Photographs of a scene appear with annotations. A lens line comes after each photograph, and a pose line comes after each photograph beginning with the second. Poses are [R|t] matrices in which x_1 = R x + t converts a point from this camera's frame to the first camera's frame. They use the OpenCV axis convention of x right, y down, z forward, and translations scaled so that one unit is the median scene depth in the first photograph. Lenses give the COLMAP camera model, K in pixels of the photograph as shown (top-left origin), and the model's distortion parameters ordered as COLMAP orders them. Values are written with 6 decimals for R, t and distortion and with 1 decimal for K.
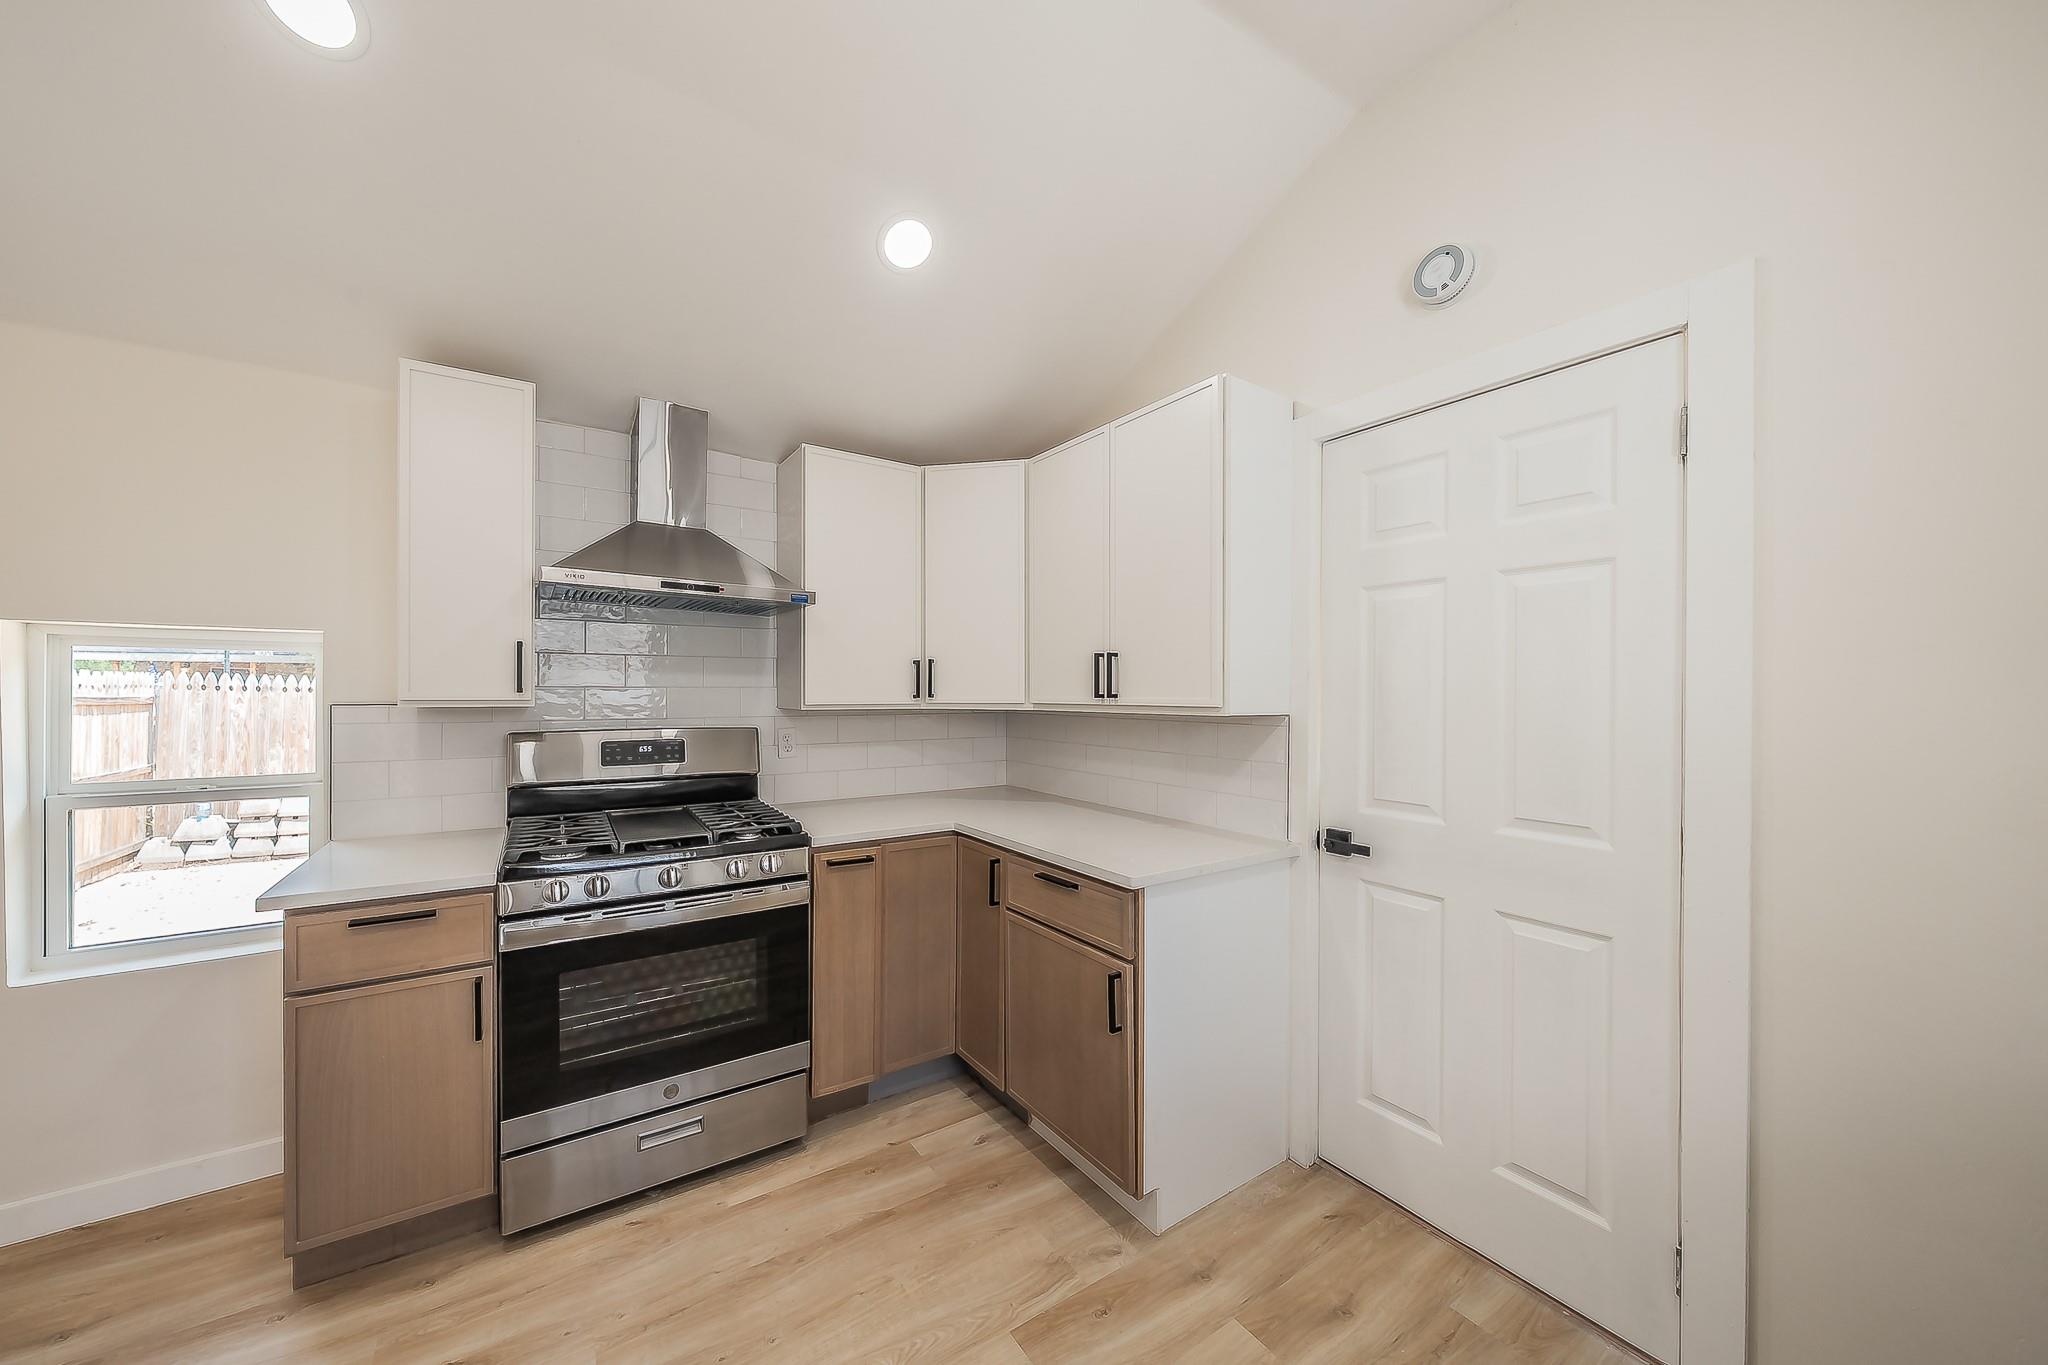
lens RADIAL K [[772.9, 0, 1015.6], [0, 772.9, 691.5], [0, 0, 1]] dist [0.001196, 0.000017]
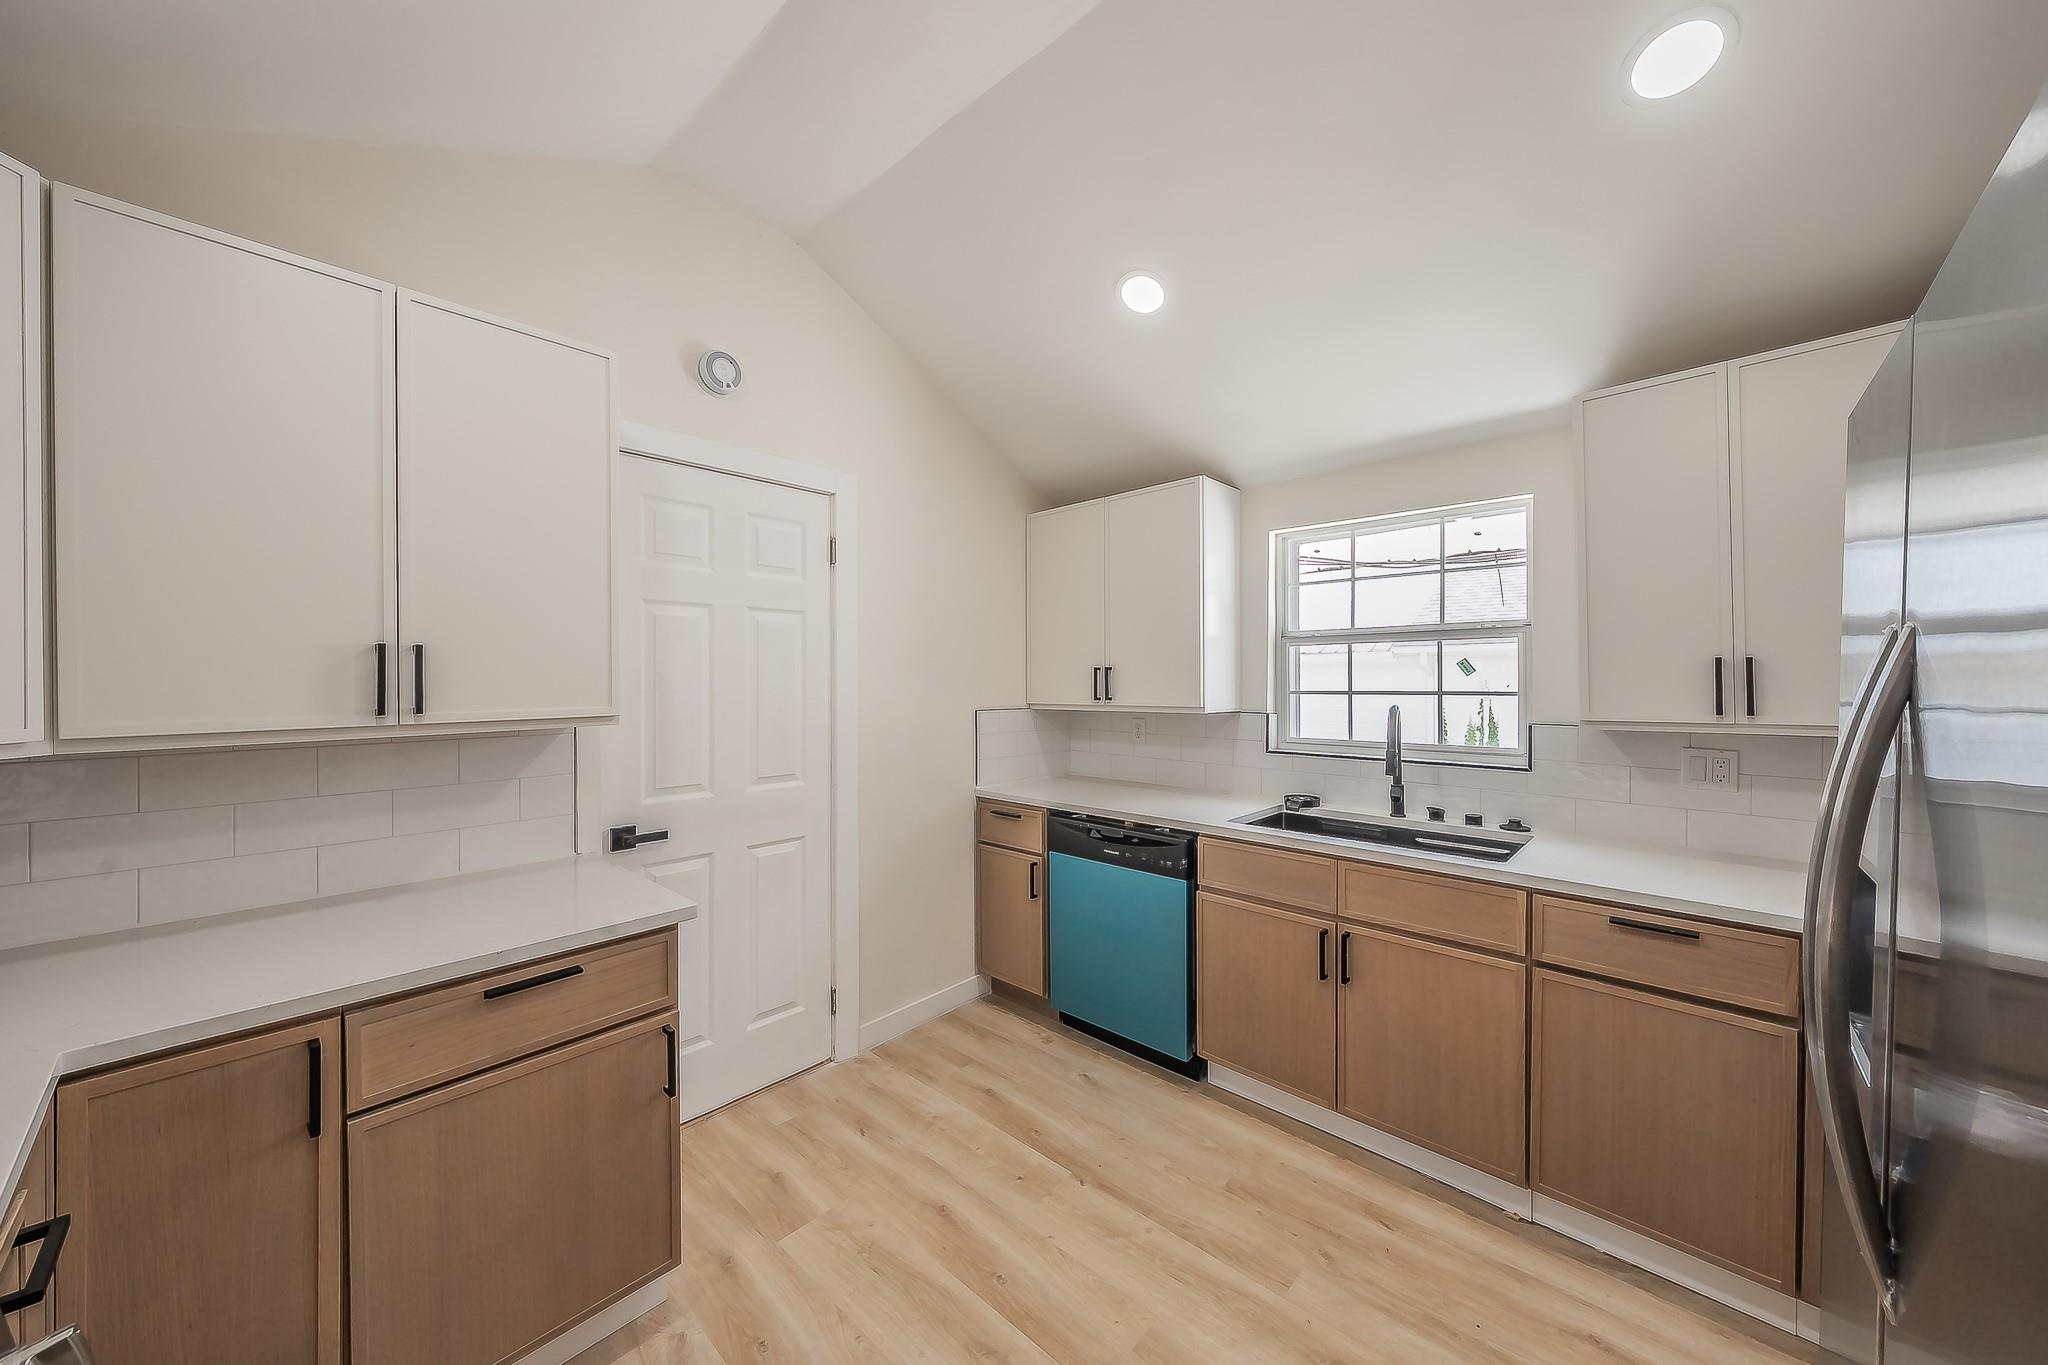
lens RADIAL K [[717.1, 0, 1024.0], [0, 717.1, 682.5], [0, 0, 1]] dist [0.000038, 0.000088]
pose [[-0.267377, -0.009287, 0.963547, -0.777054], [0.005818, 0.999920, 0.011252, -0.028745], [-0.963574, 0.008615, -0.267302, 0.860838]]
